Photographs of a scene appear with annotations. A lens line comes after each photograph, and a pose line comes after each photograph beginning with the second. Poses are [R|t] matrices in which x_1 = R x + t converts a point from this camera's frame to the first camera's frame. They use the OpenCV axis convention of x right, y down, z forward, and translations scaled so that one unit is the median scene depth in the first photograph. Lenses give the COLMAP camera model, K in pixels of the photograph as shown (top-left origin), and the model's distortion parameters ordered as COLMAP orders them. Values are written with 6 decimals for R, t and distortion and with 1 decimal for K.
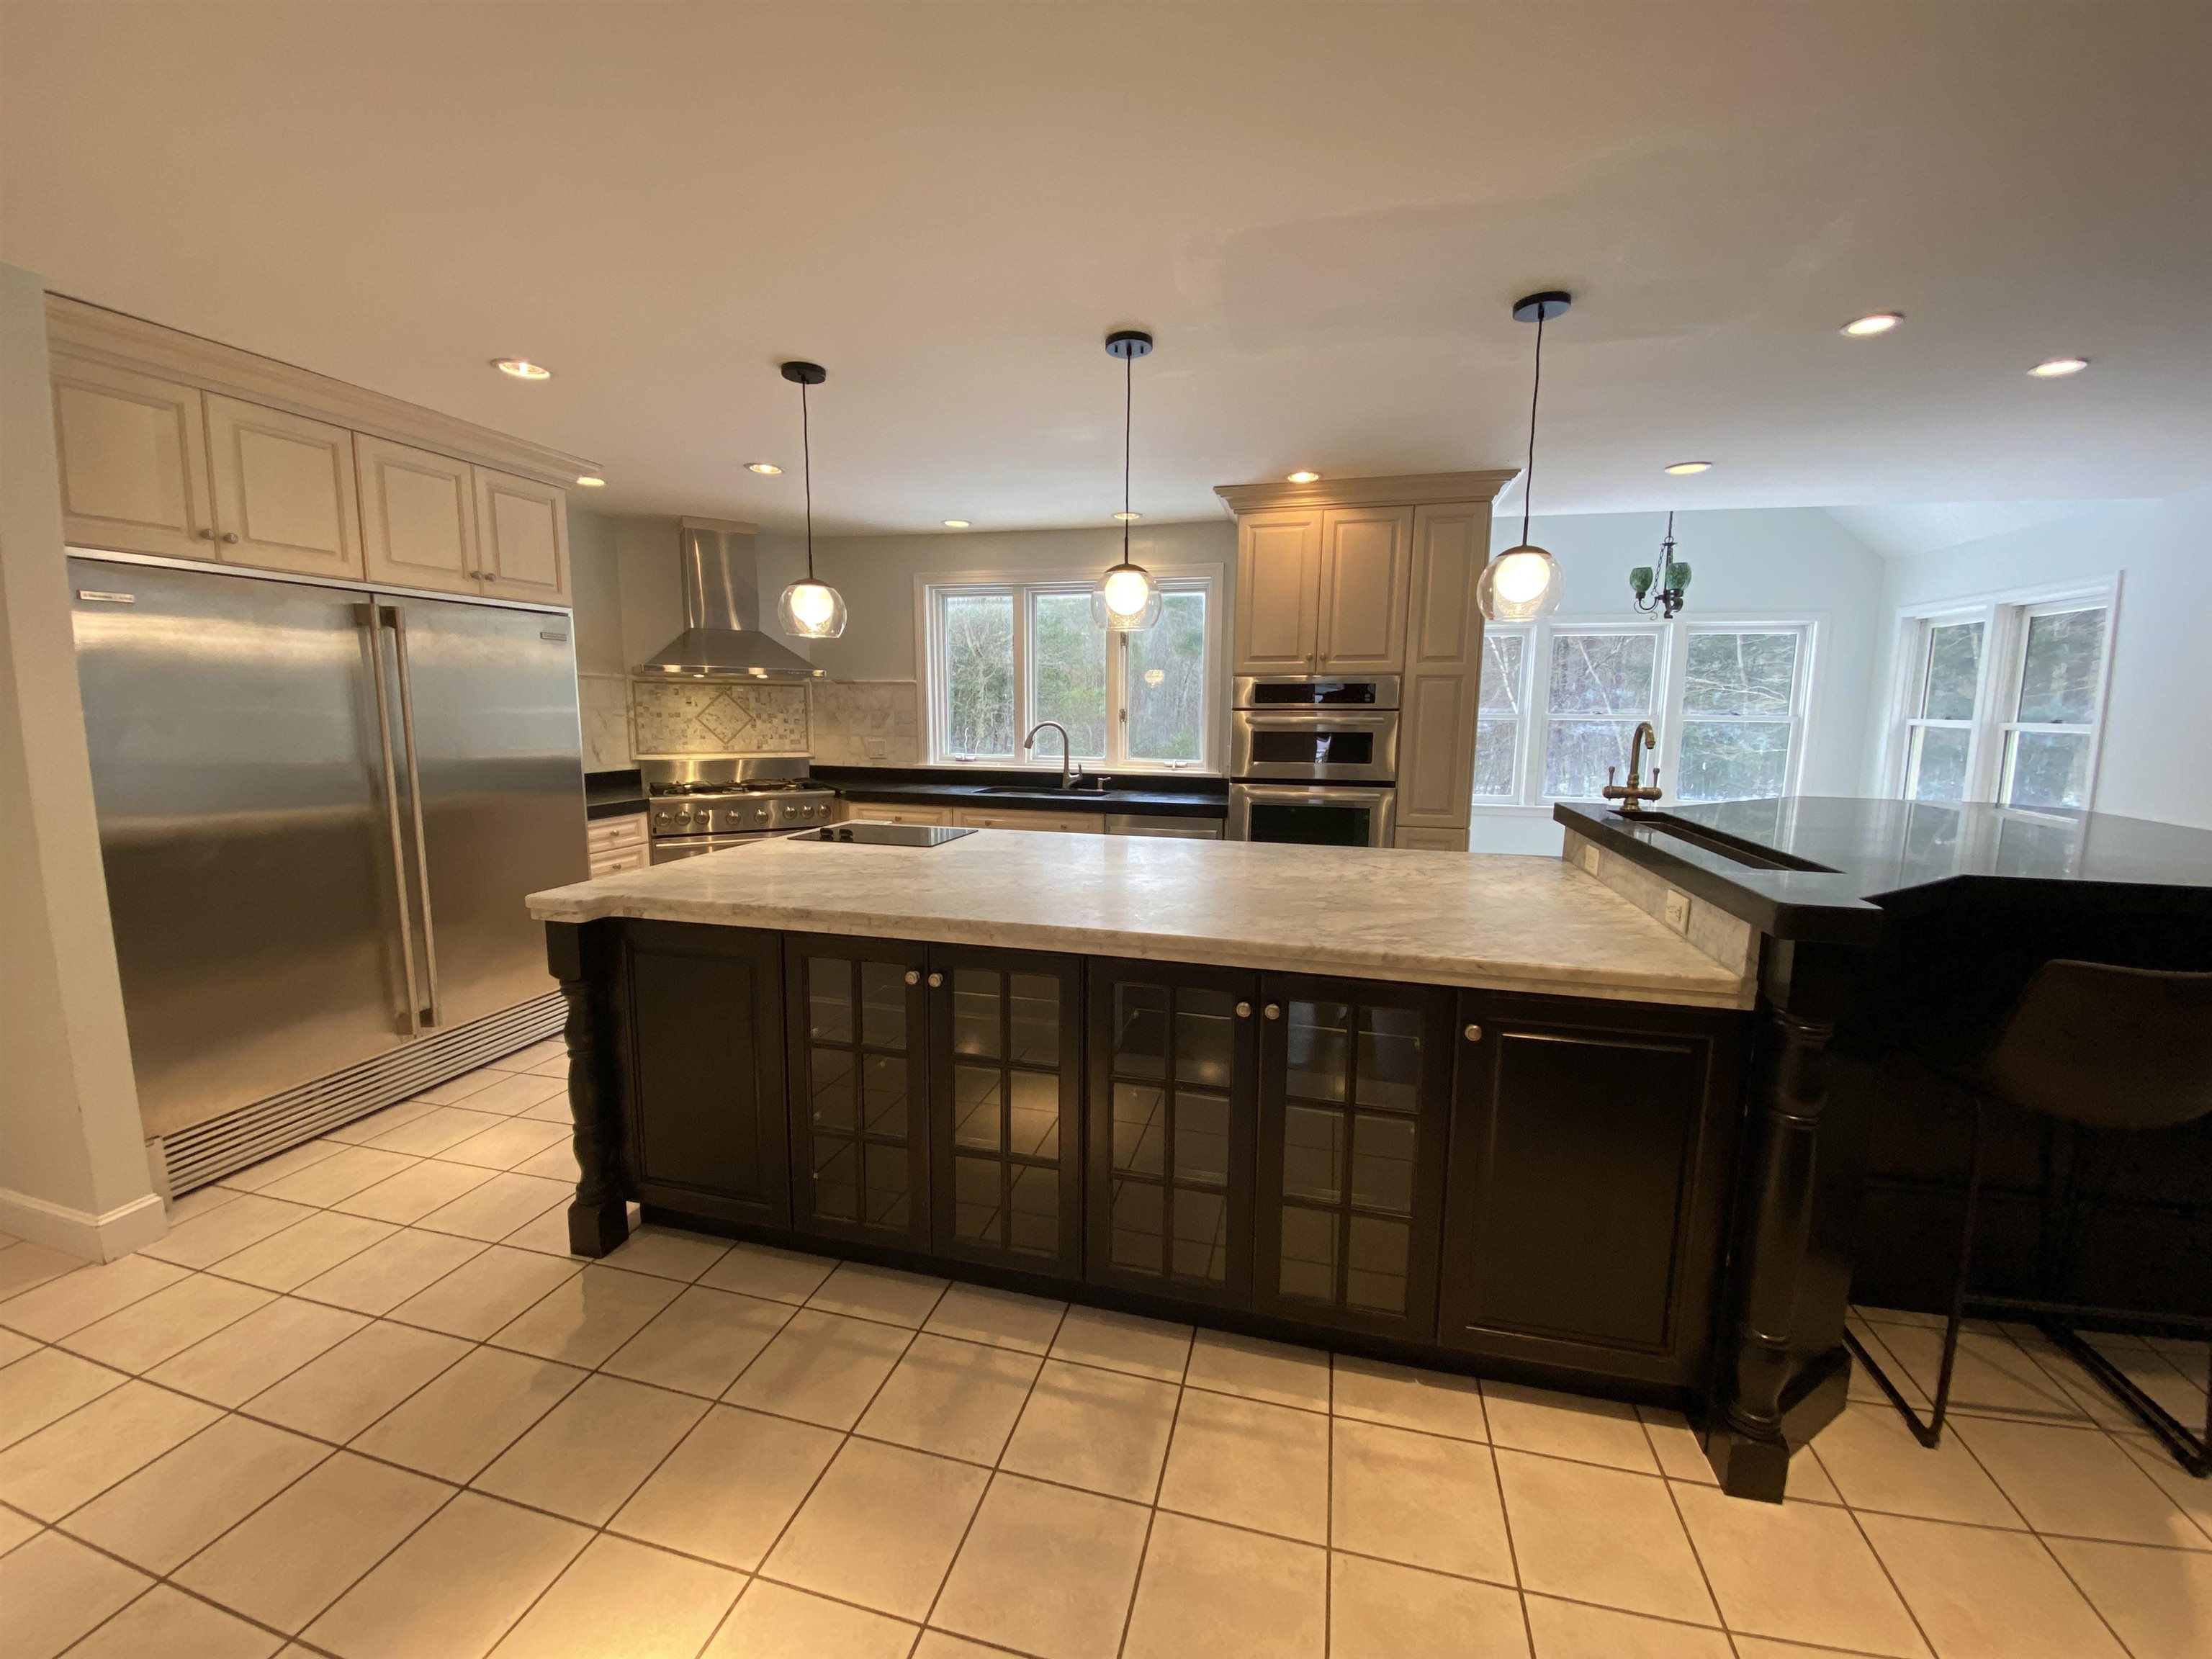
lens RADIAL K [[901.7, 0, 1107.6], [0, 901.7, 824.6], [0, 0, 1]] dist [0.044841, -0.028648]
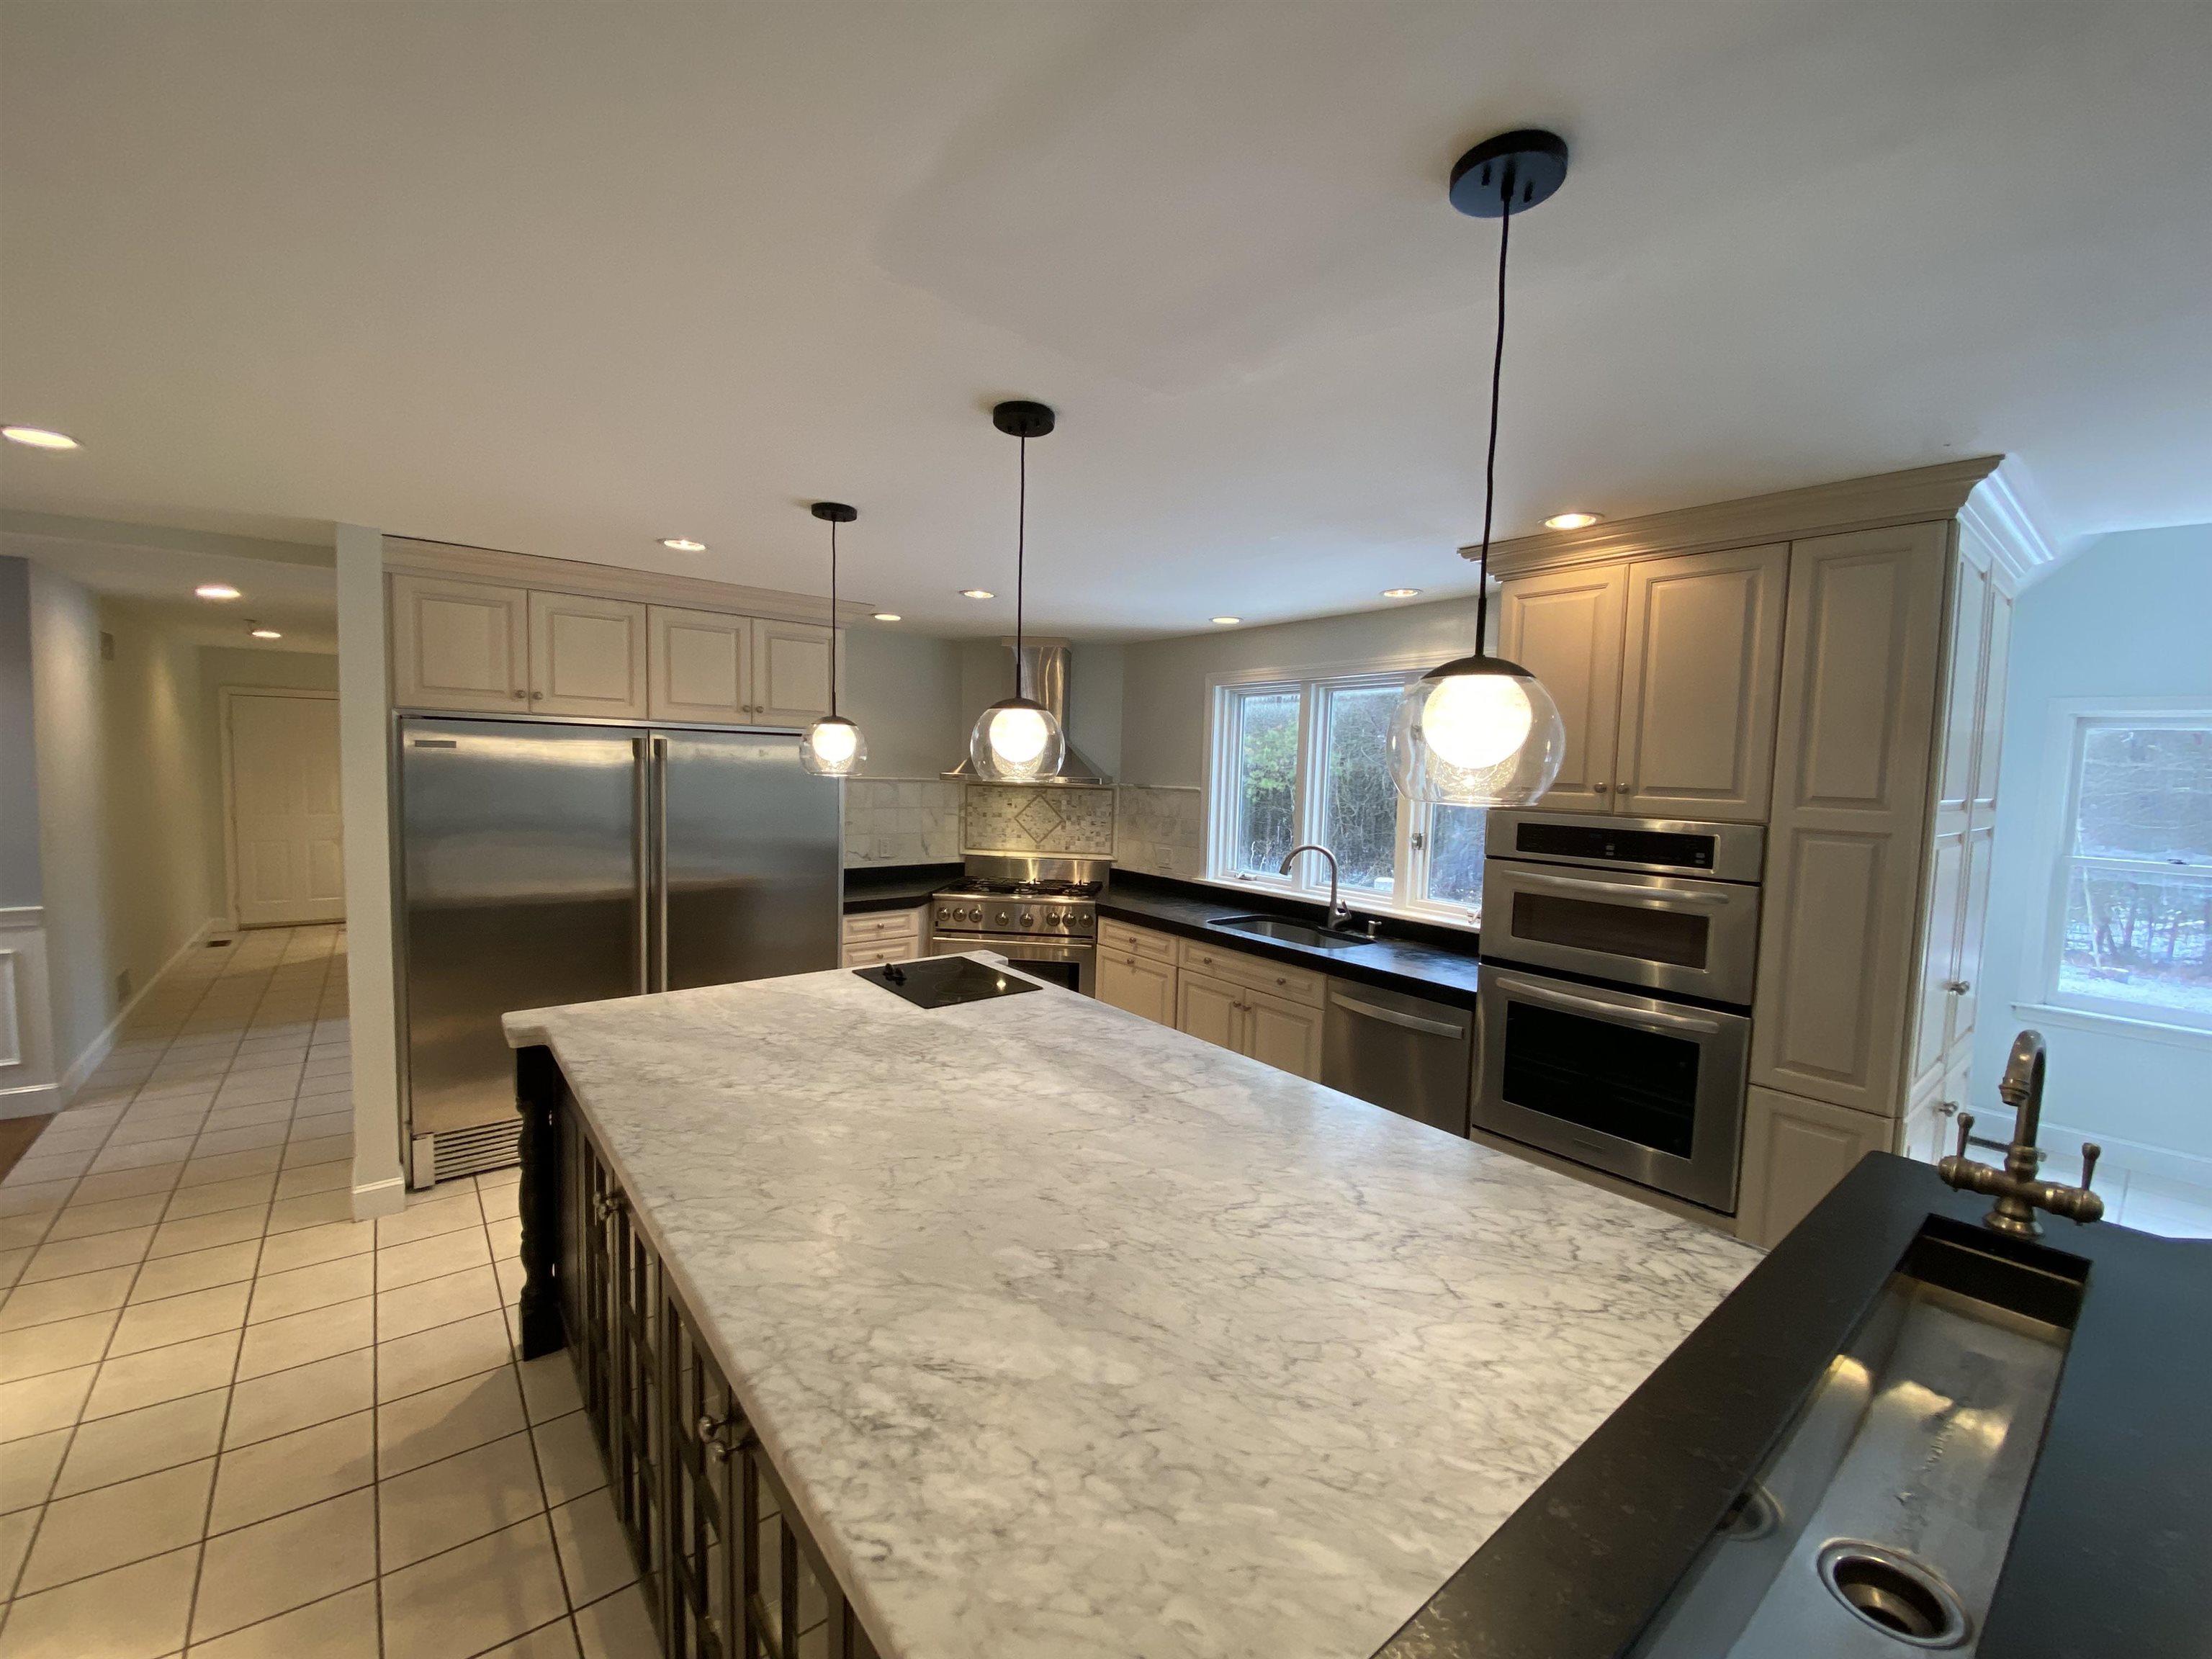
lens RADIAL K [[890.6, 0, 1109.1], [0, 890.6, 825.1], [0, 0, 1]] dist [0.062060, -0.044342]
pose [[0.802763, 0.056821, -0.593584, 0.275699], [-0.099865, 0.994201, -0.039888, -0.083038], [0.587876, 0.091299, 0.803783, 0.236314]]
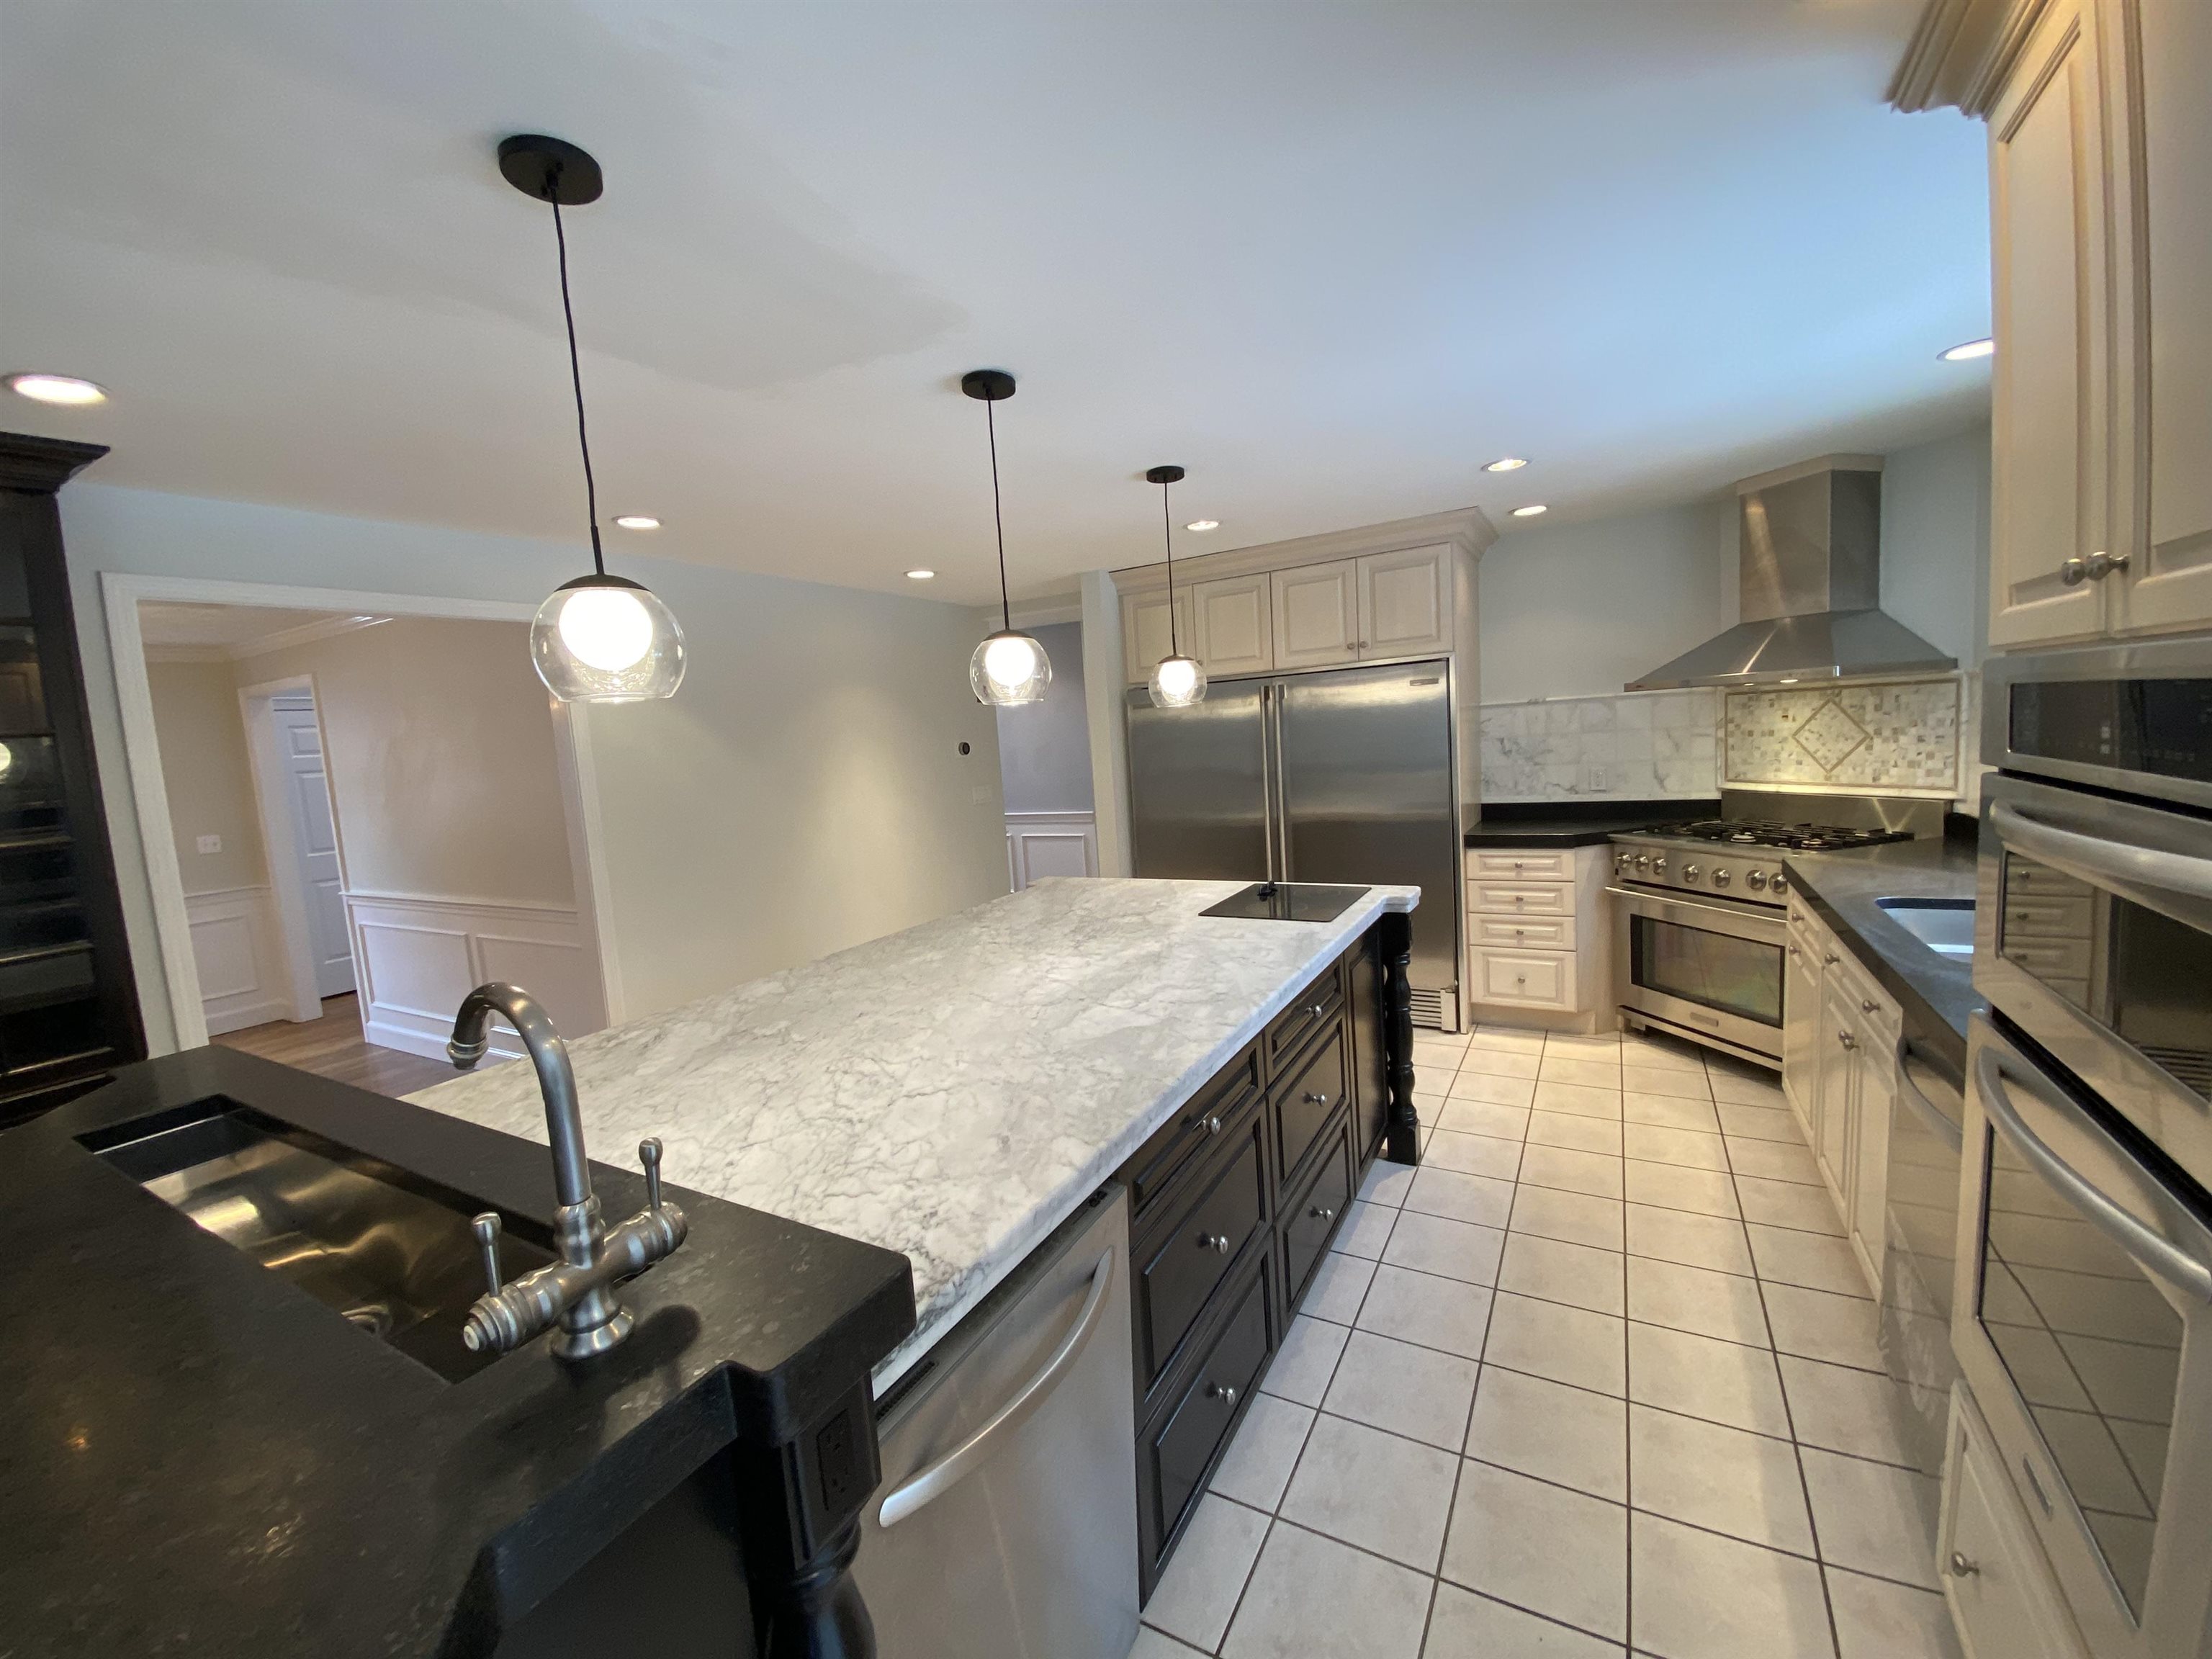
lens RADIAL K [[901.7, 0, 1107.6], [0, 901.7, 824.6], [0, 0, 1]] dist [0.044841, -0.028648]
pose [[-0.260687, 0.107511, -0.959418, 0.445398], [-0.062119, 0.989853, 0.127800, -0.113229], [0.963423, 0.092914, -0.251364, 0.694523]]
